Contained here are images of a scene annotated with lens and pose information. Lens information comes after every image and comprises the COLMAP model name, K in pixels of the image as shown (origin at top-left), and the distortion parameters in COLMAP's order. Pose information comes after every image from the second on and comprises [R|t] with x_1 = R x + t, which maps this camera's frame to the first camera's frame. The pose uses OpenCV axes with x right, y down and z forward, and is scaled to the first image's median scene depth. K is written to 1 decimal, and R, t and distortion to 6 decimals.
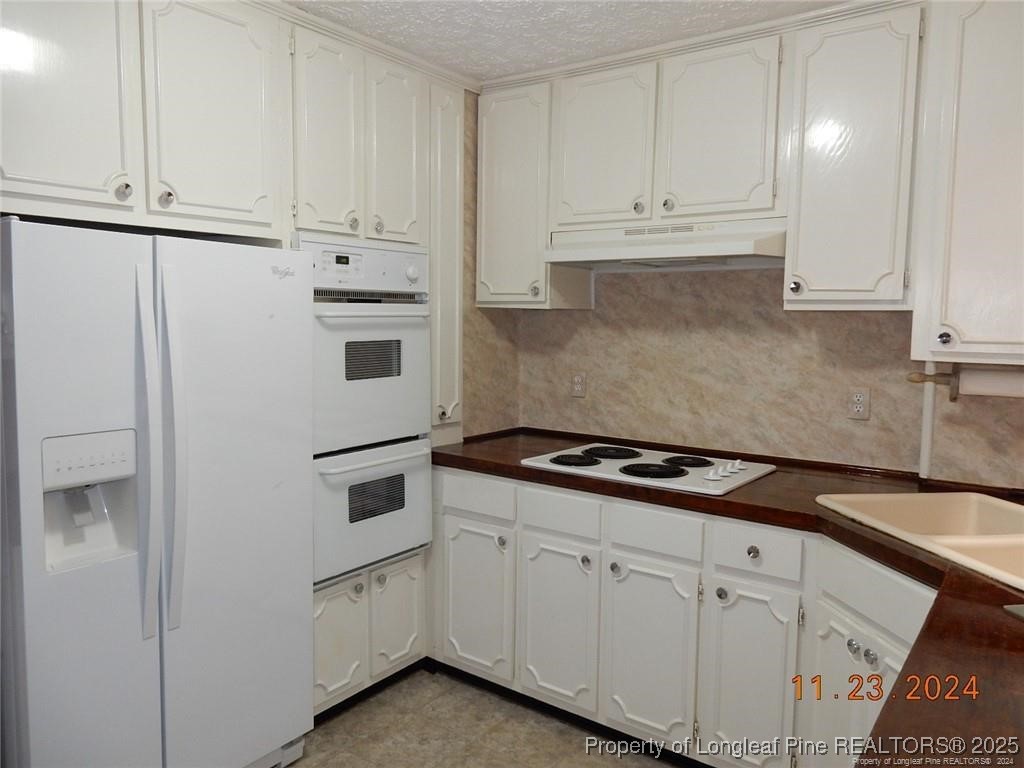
lens RADIAL K [[750.8, 0, 512.1], [0, 750.8, 387.0], [0, 0, 1]] dist [-0.012801, -0.002229]
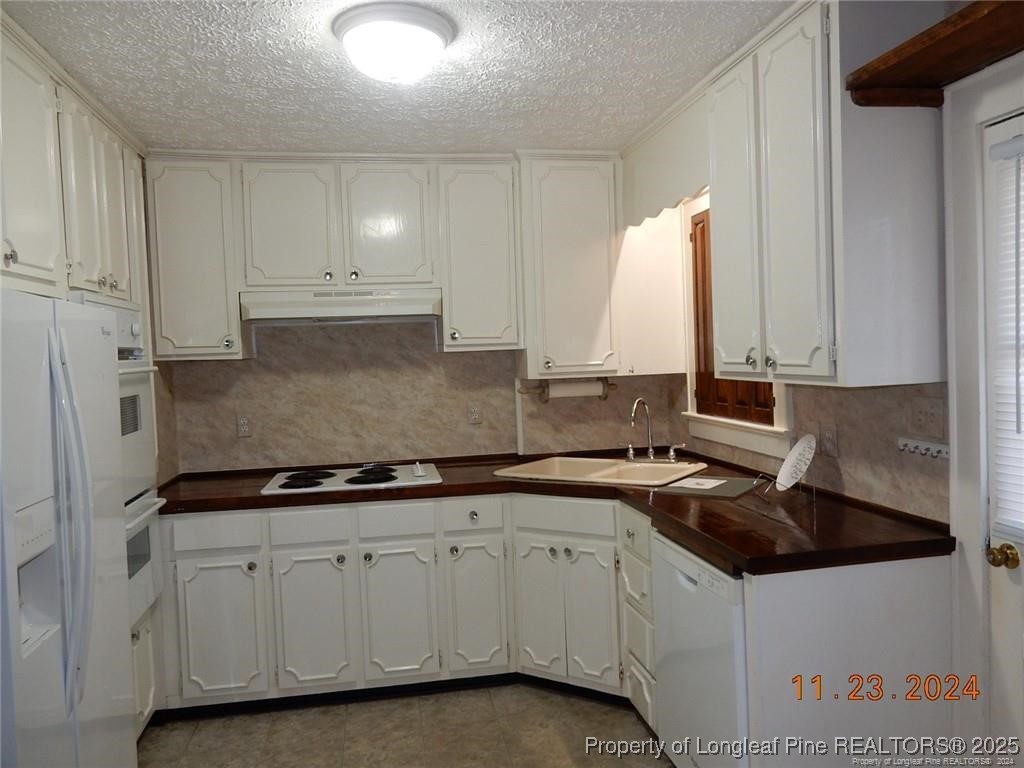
lens RADIAL K [[750.8, 0, 512.1], [0, 750.8, 387.0], [0, 0, 1]] dist [-0.012801, -0.002229]
pose [[0.677517, -0.069006, 0.732263, -0.524002], [0.111964, 0.993662, -0.009954, -0.005523], [-0.726935, 0.088731, 0.680949, -0.063953]]
